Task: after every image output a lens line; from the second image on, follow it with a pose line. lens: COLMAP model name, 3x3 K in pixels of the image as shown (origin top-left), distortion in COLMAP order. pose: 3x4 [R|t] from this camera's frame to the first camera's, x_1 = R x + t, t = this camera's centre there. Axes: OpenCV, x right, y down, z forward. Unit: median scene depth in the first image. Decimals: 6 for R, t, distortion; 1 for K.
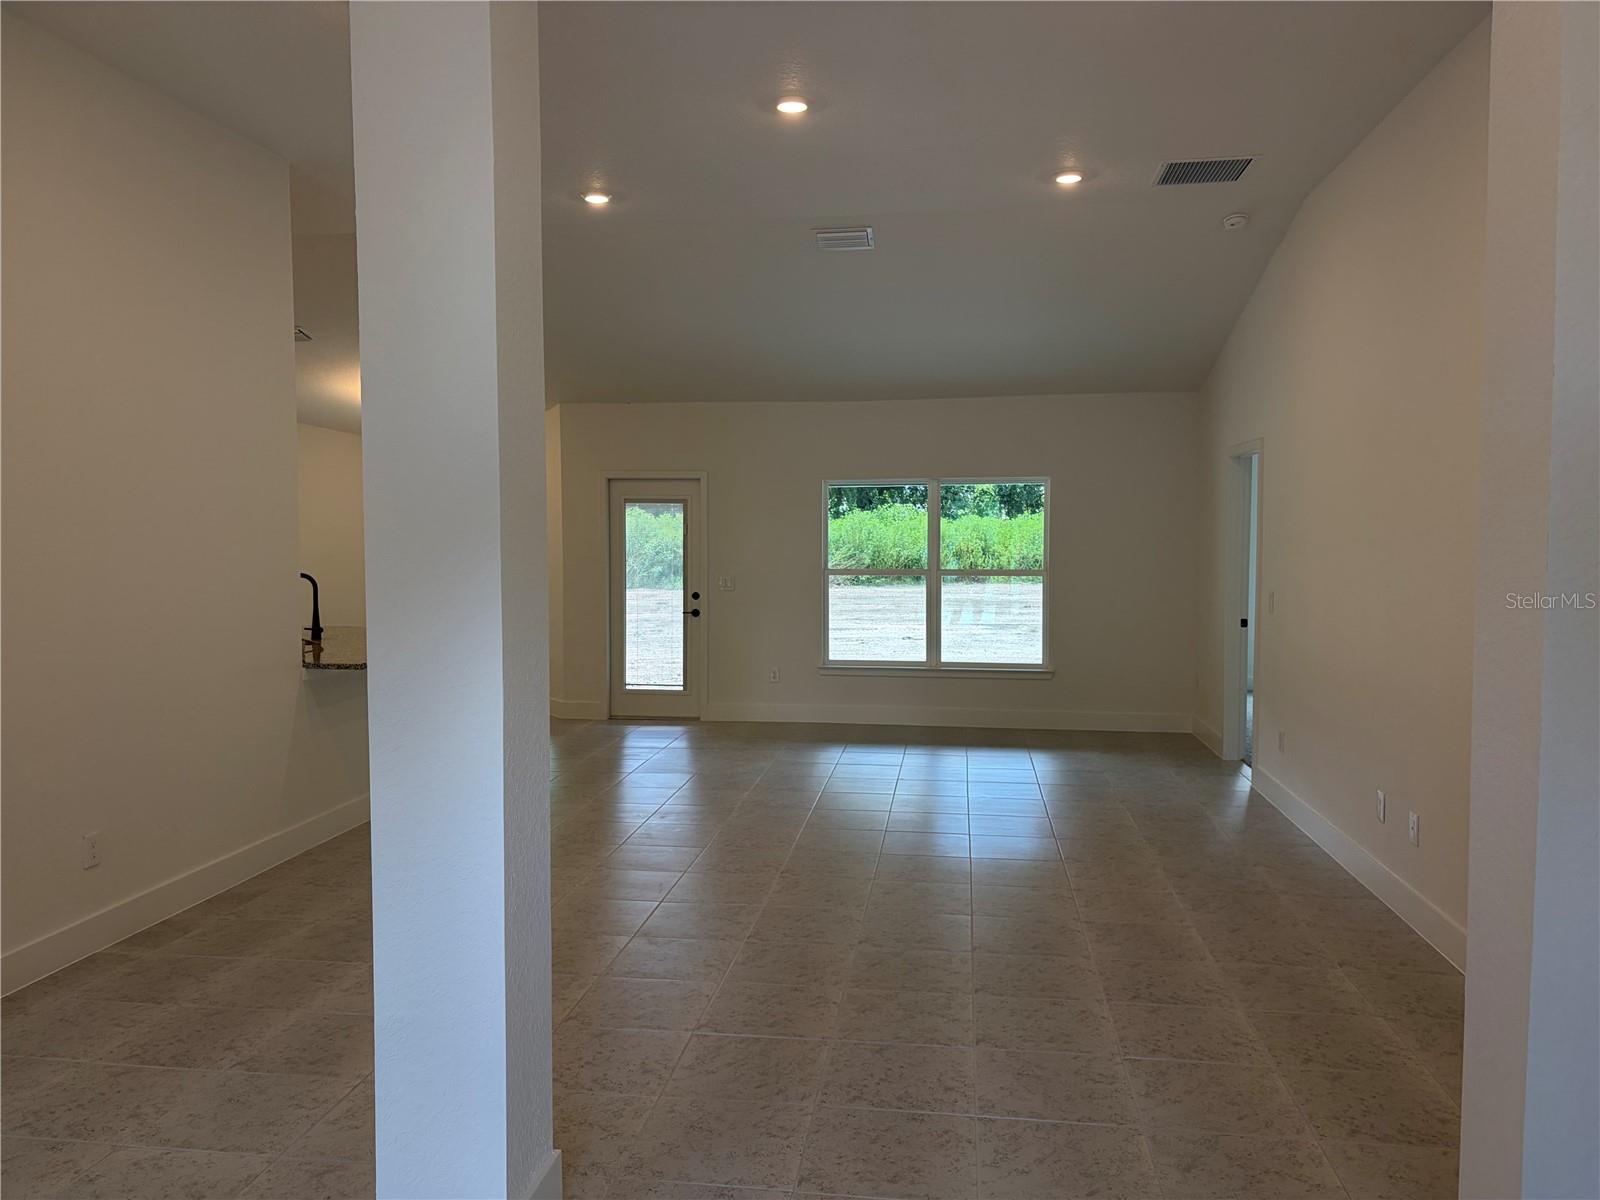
lens RADIAL K [[1180.7, 0, 806.3], [0, 1180.7, 604.5], [0, 0, 1]] dist [0.022789, -0.024693]
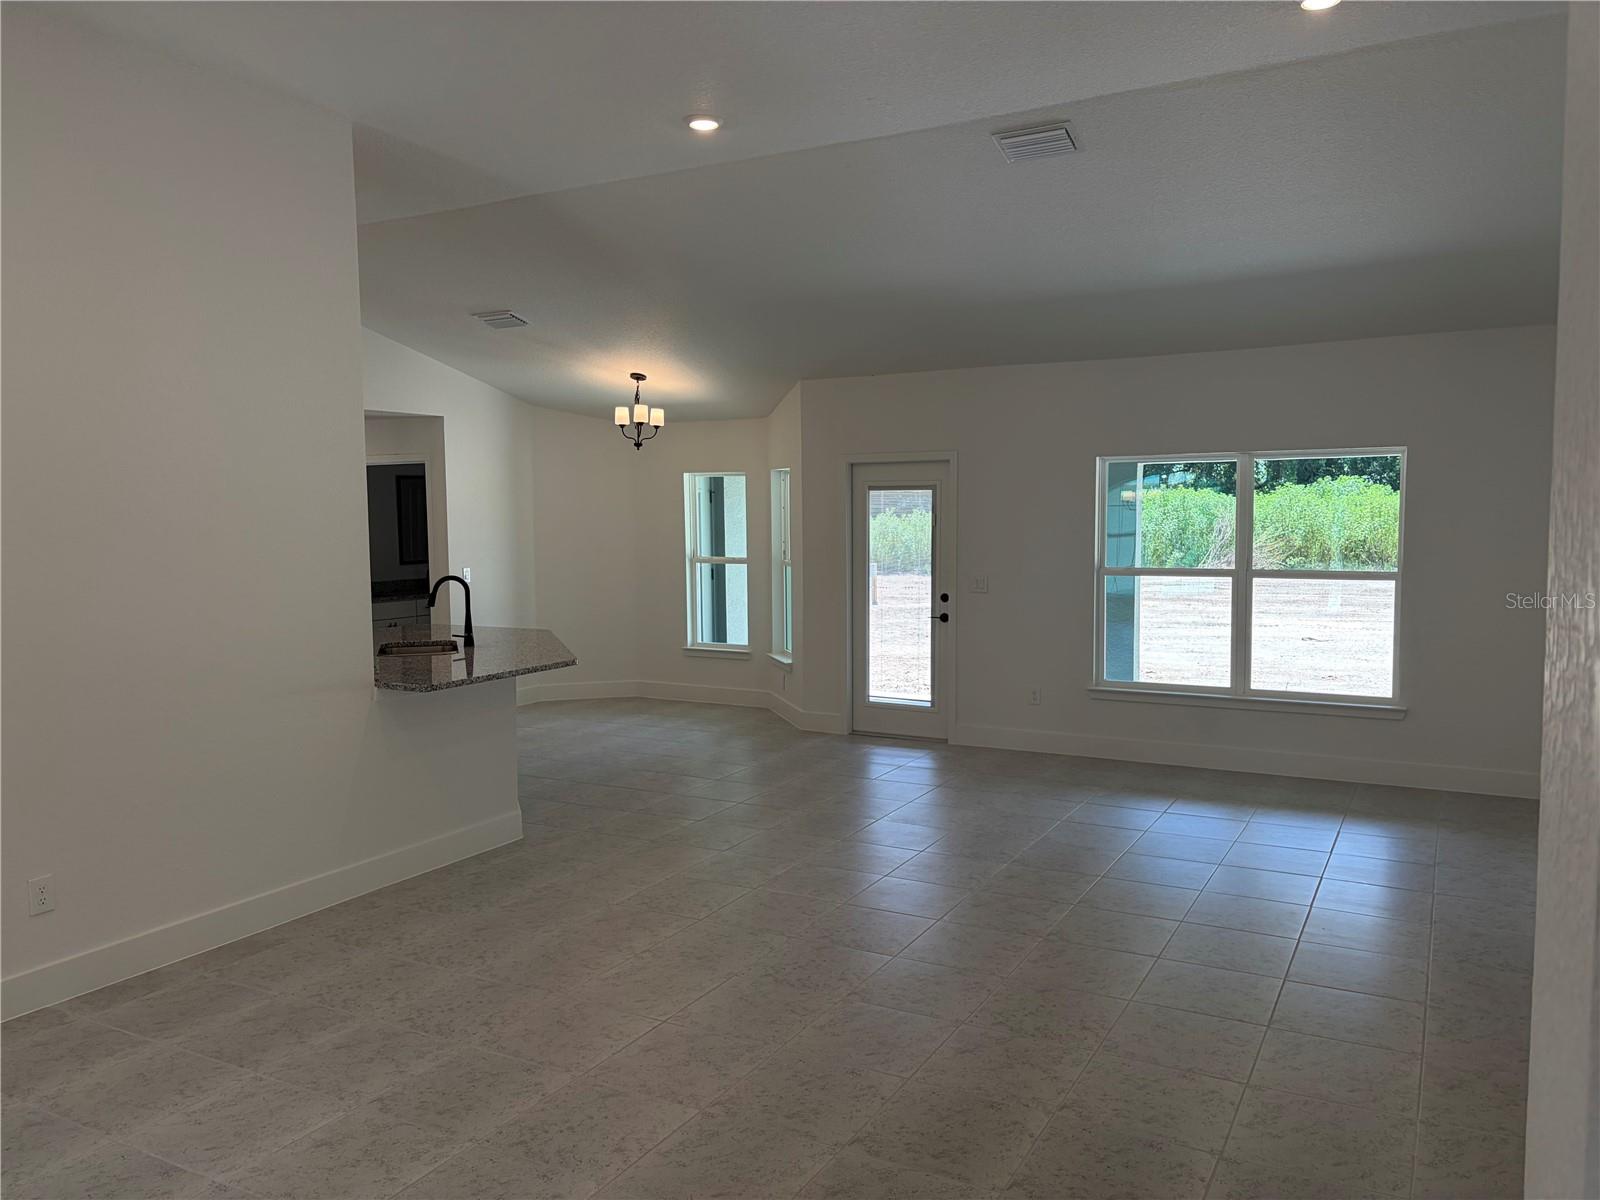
lens RADIAL K [[1180.7, 0, 799.3], [0, 1180.7, 593.6], [0, 0, 1]] dist [0.022789, -0.024693]
pose [[0.930009, 0.015207, -0.367223, 0.122046], [-0.011831, 0.999865, 0.011442, -0.018928], [0.367347, -0.006297, 0.930063, 0.166428]]
